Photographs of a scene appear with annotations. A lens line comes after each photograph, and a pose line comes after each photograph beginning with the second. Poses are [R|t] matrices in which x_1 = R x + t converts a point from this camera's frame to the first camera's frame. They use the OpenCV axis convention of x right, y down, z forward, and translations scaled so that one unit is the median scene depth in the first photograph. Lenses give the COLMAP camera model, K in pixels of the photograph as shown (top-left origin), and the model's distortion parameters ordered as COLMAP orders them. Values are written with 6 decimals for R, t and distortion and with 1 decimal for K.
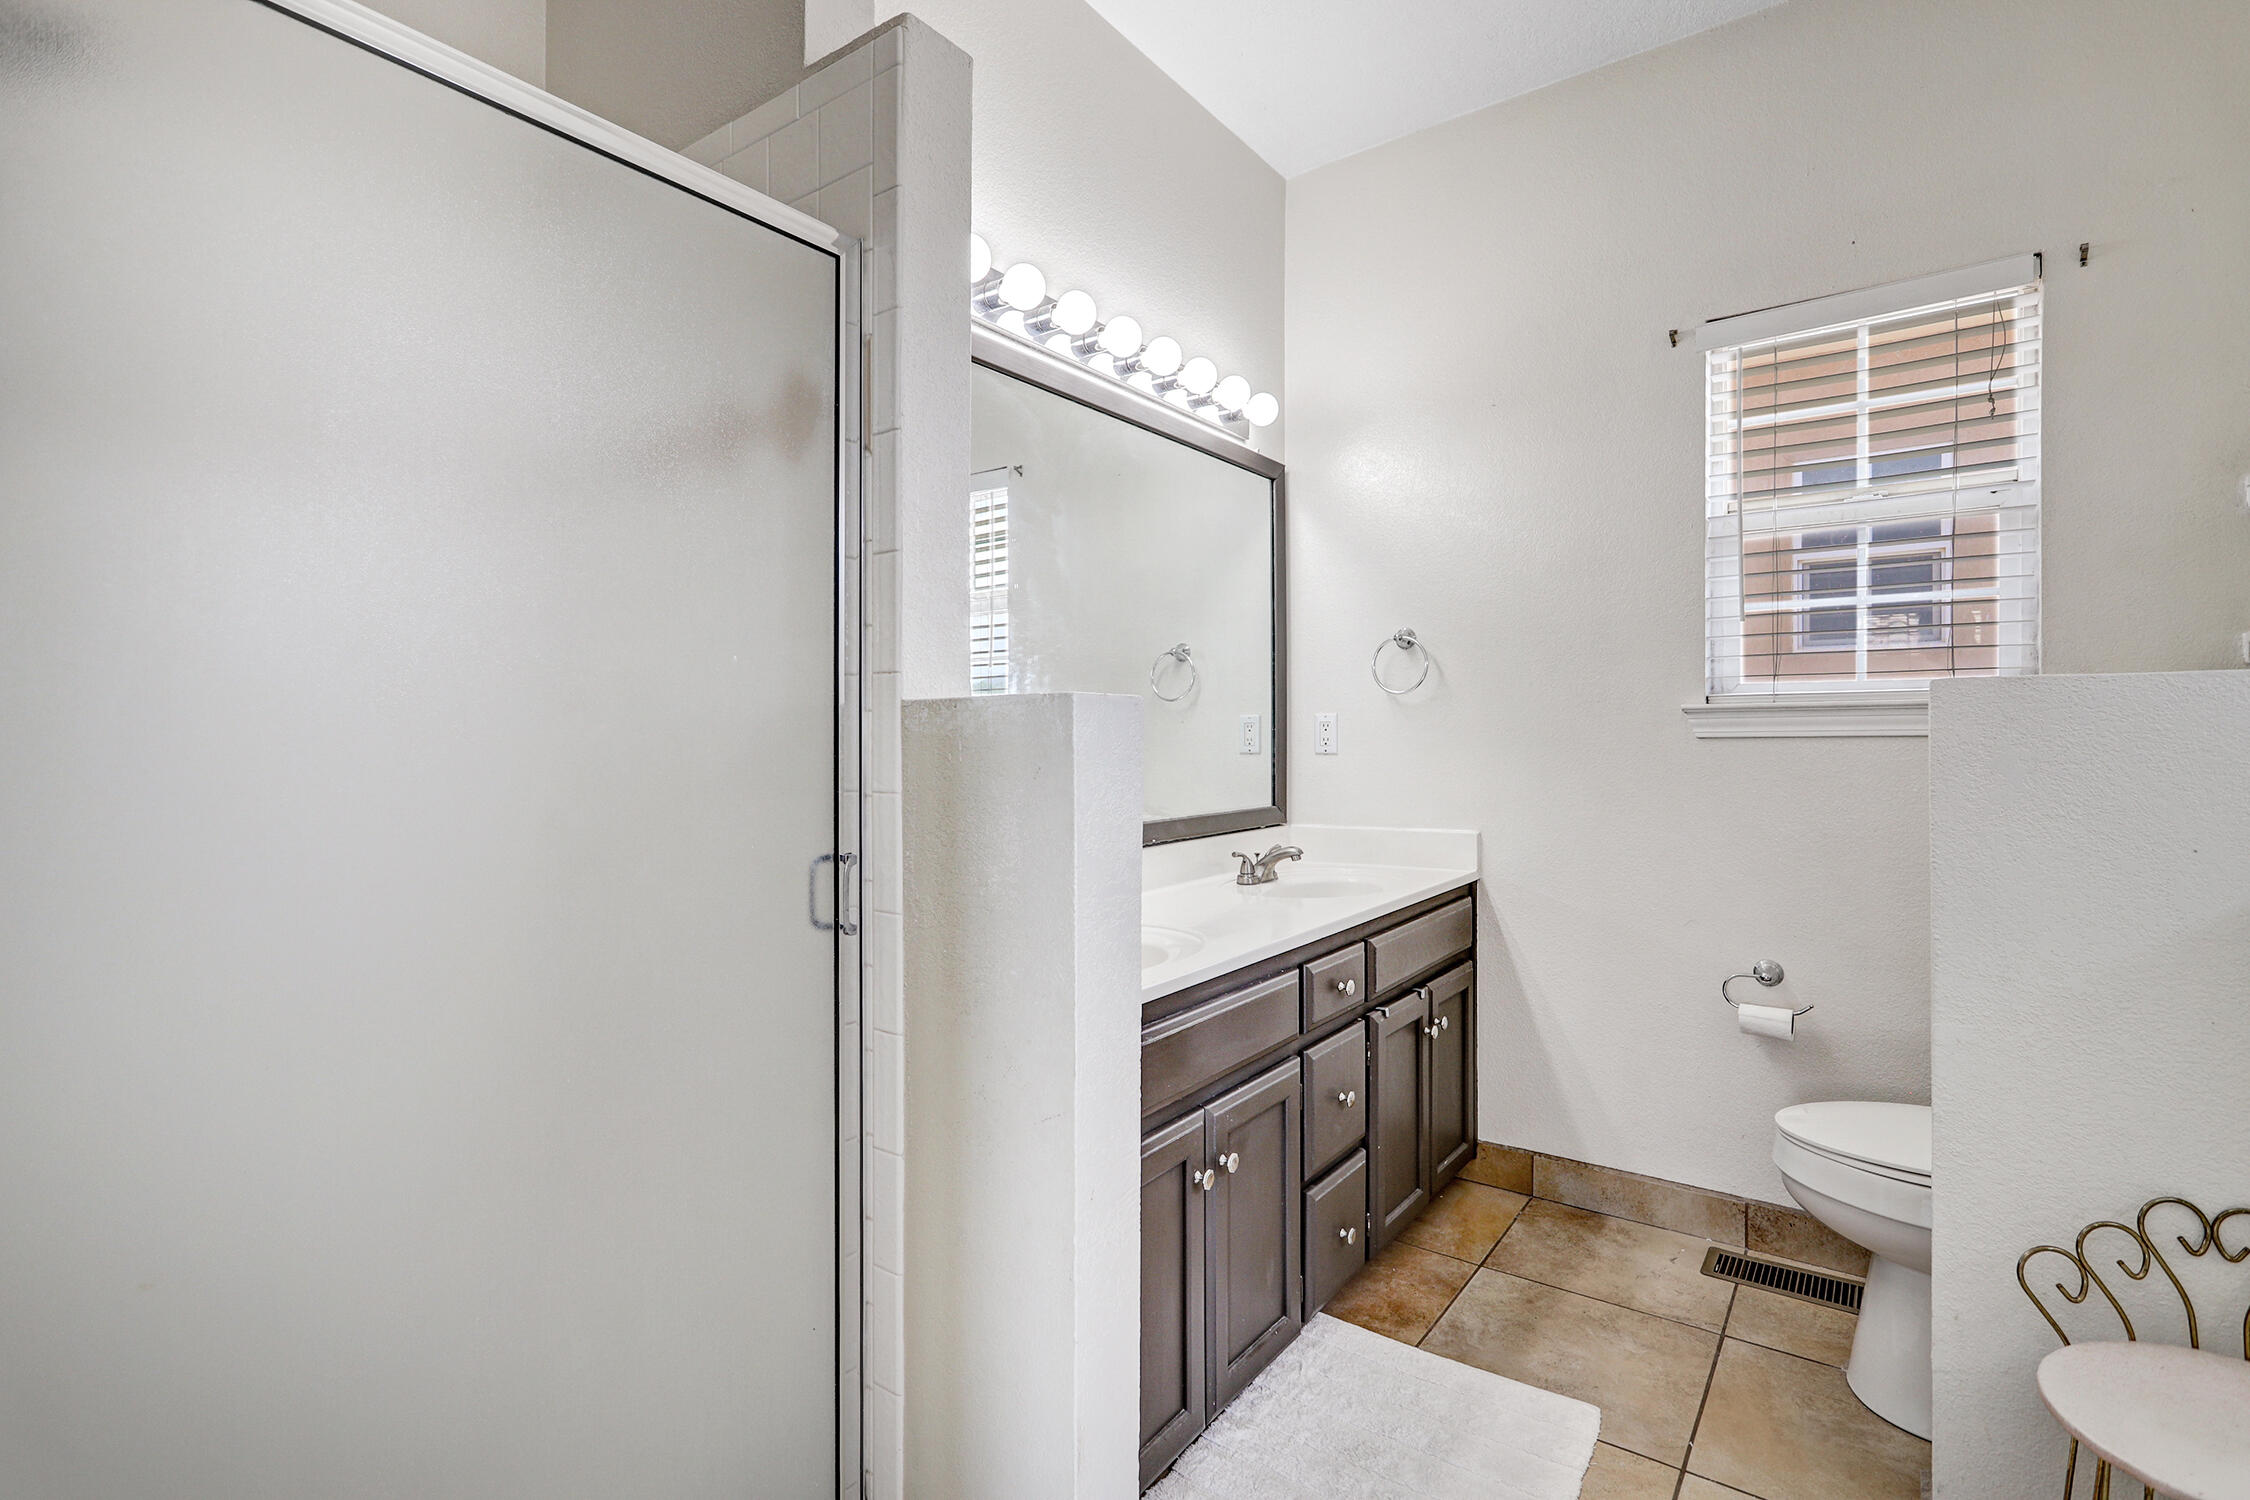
lens RADIAL K [[1069.3, 0, 1121.1], [0, 1069.3, 744.2], [0, 0, 1]] dist [-0.004284, 0.002470]
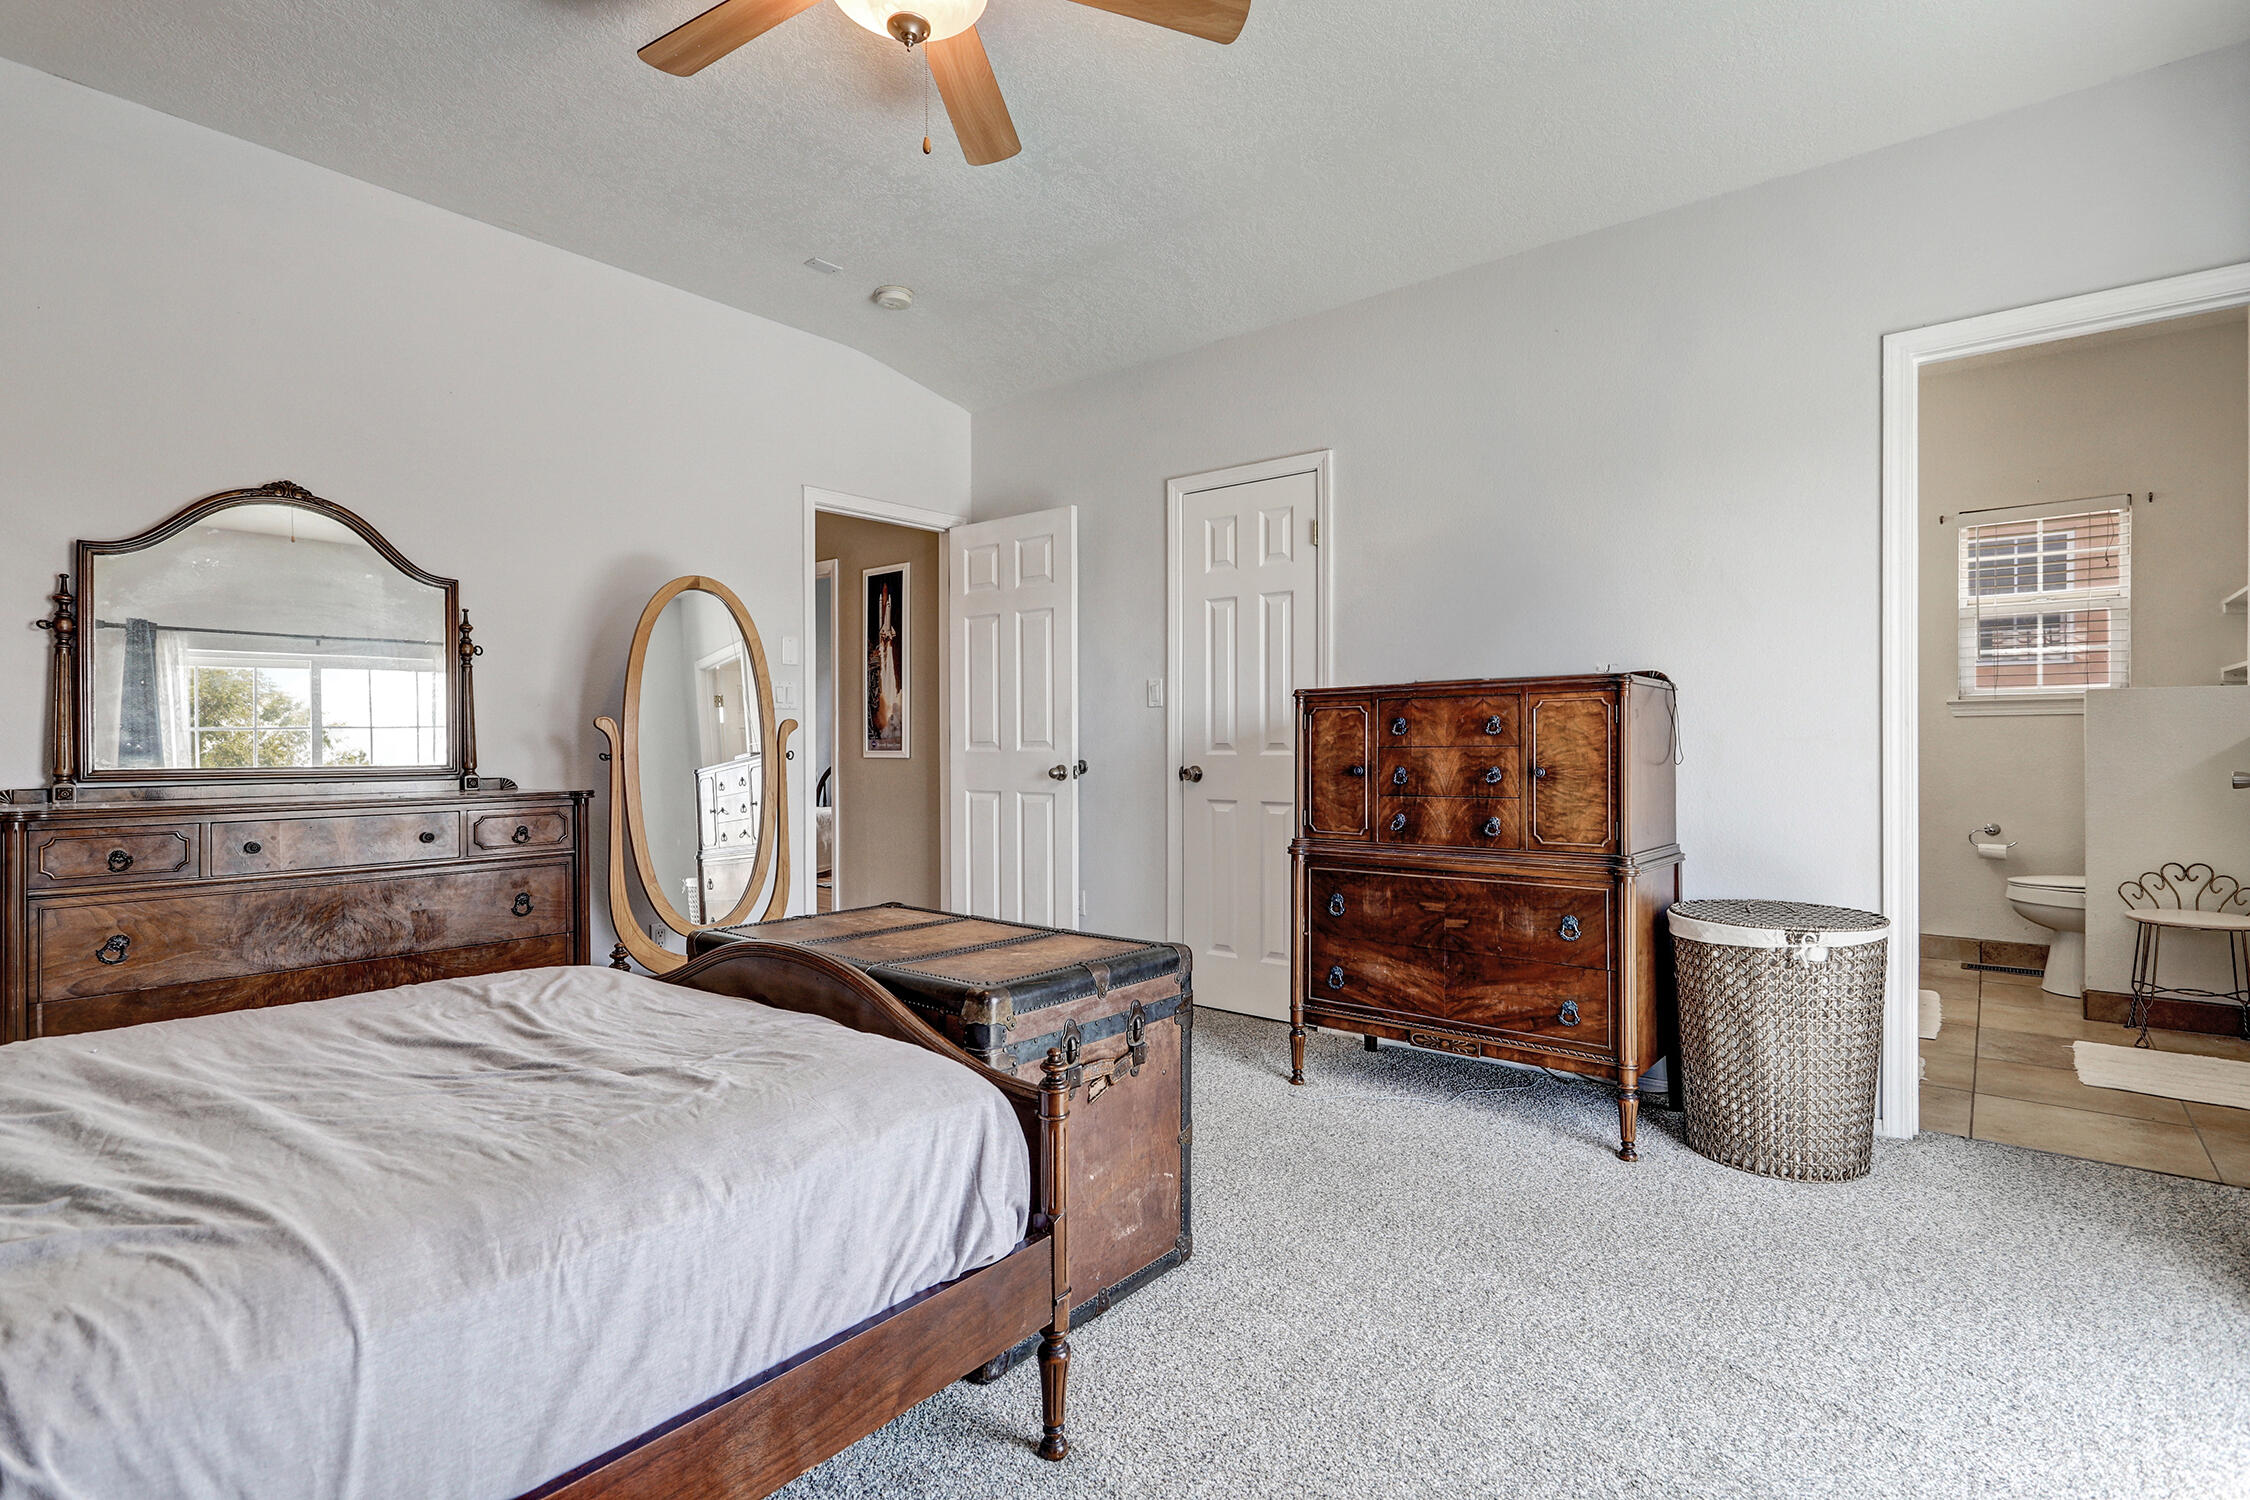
lens RADIAL K [[1069.3, 0, 1126.0], [0, 1069.3, 752.9], [0, 0, 1]] dist [-0.004284, 0.002470]
pose [[0.998751, -0.002432, -0.049899, -0.864214], [0.002728, 0.999979, 0.005877, 0.044480], [0.049883, -0.006005, 0.998737, -1.026498]]
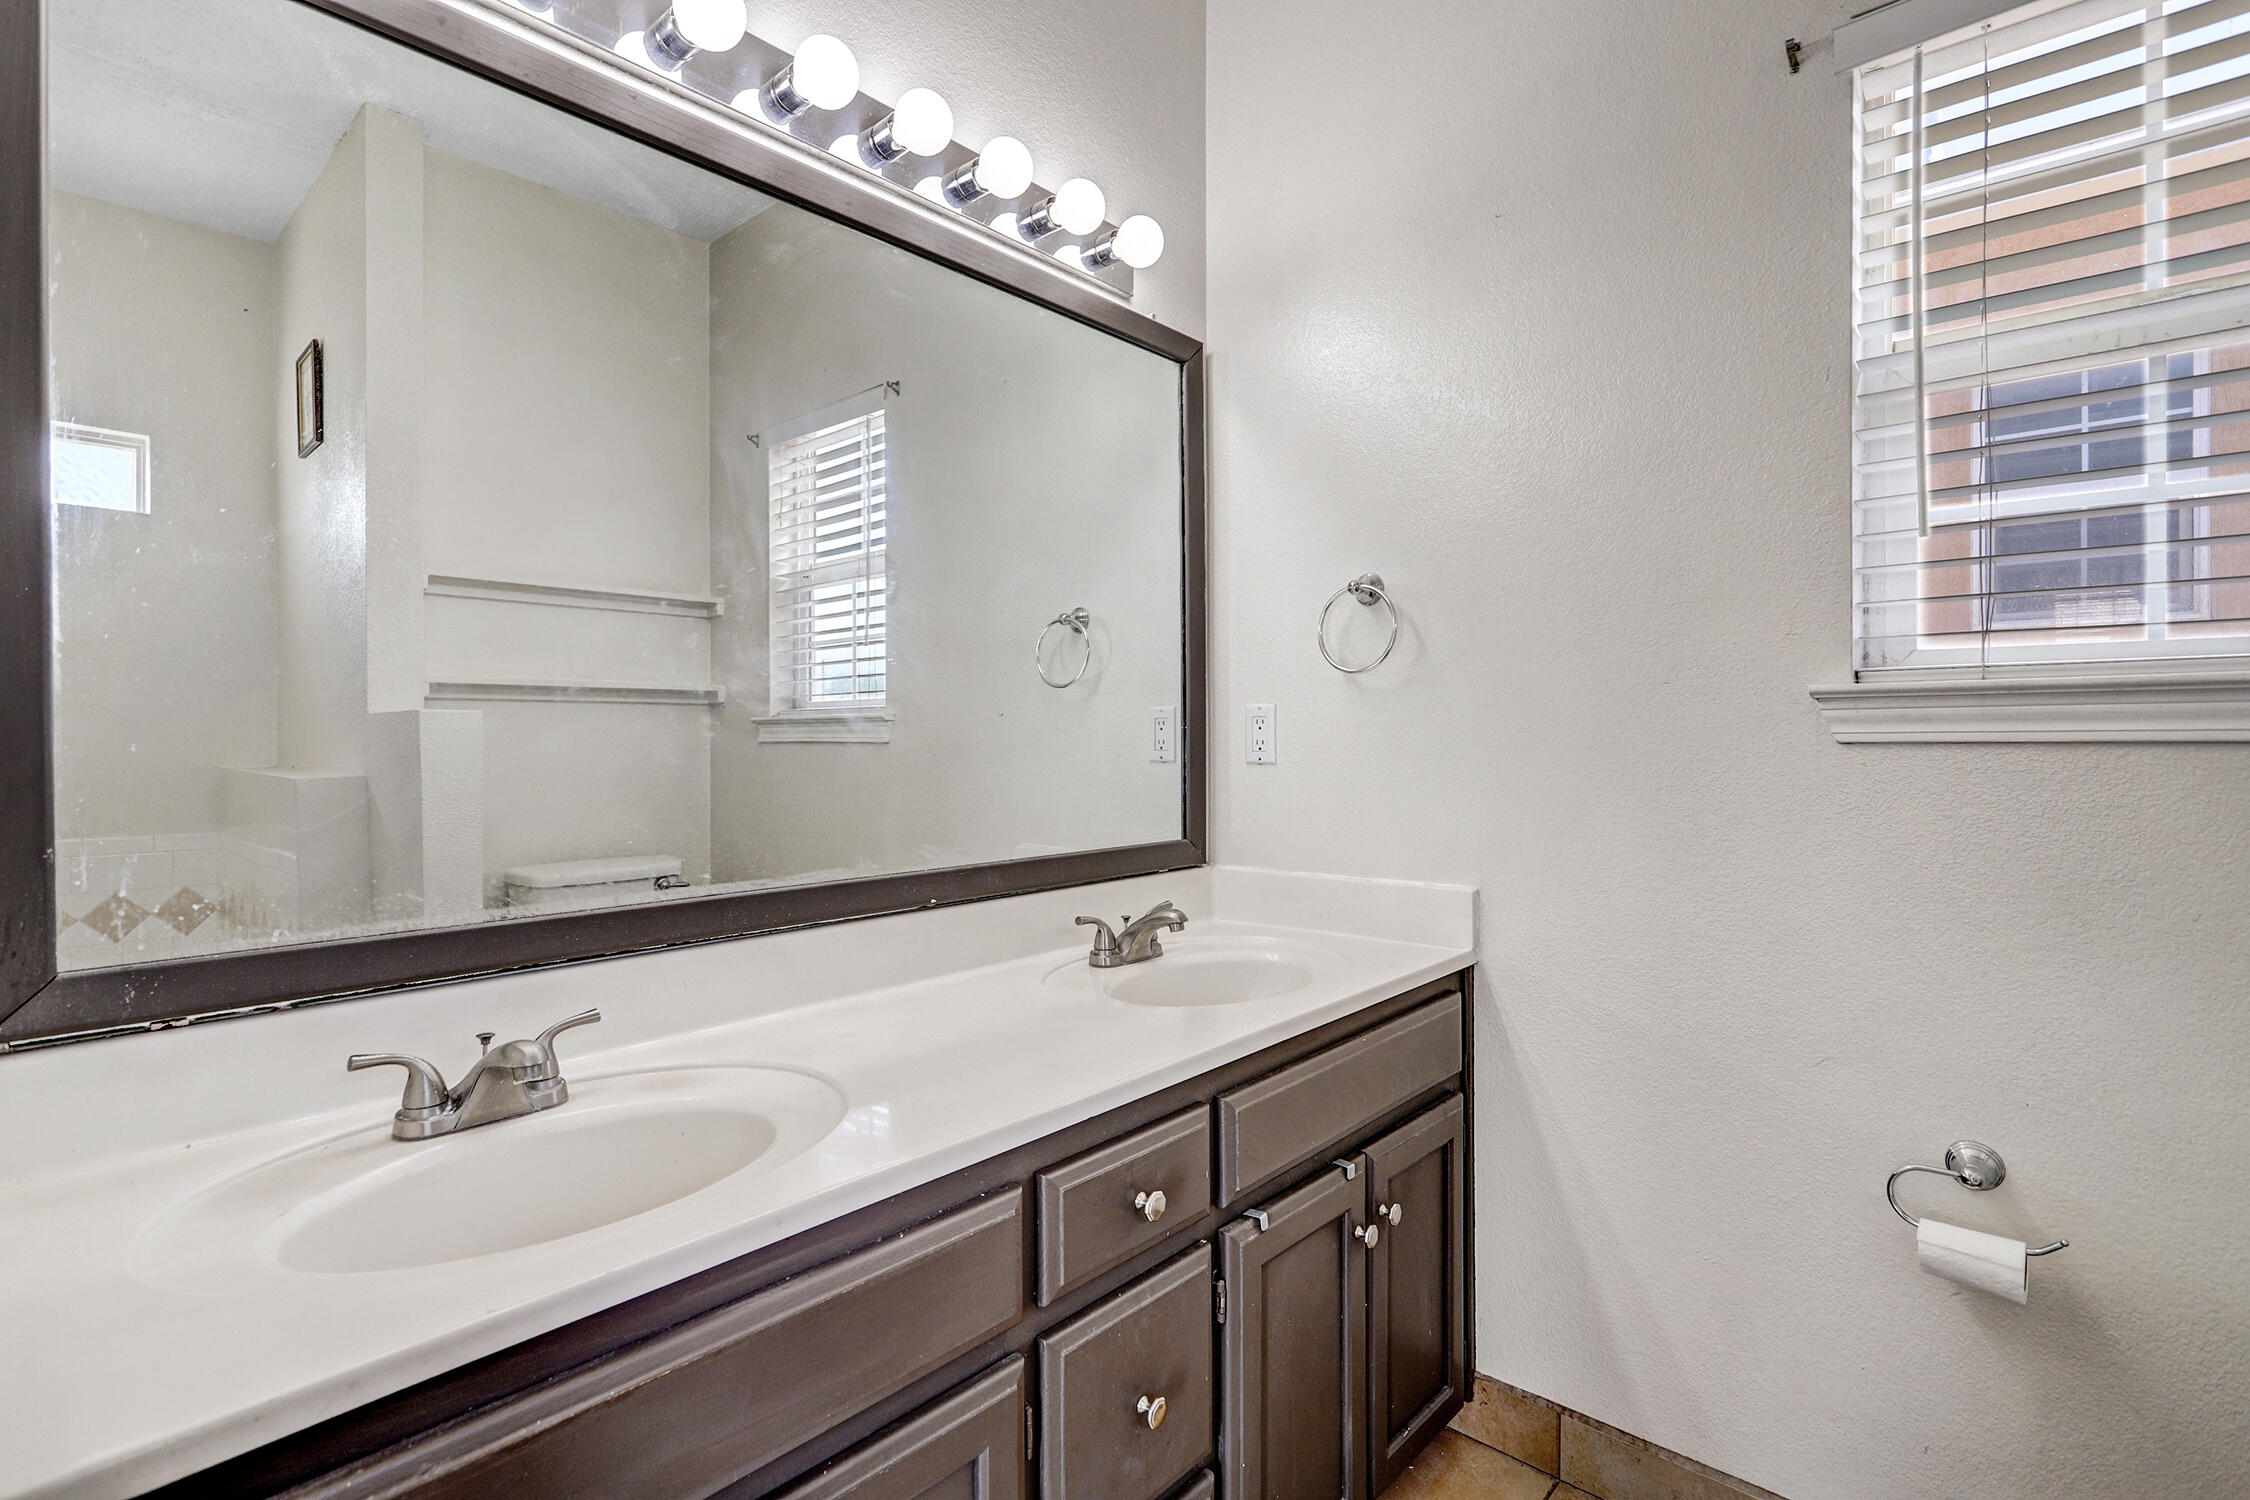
lens RADIAL K [[1069.3, 0, 1130.0], [0, 1069.3, 738.6], [0, 0, 1]] dist [-0.004284, 0.002470]
pose [[0.995740, 0.002591, -0.092167, 0.195399], [-0.003201, 0.999974, -0.006472, -0.002657], [0.092148, 0.006740, 0.995723, 0.361259]]
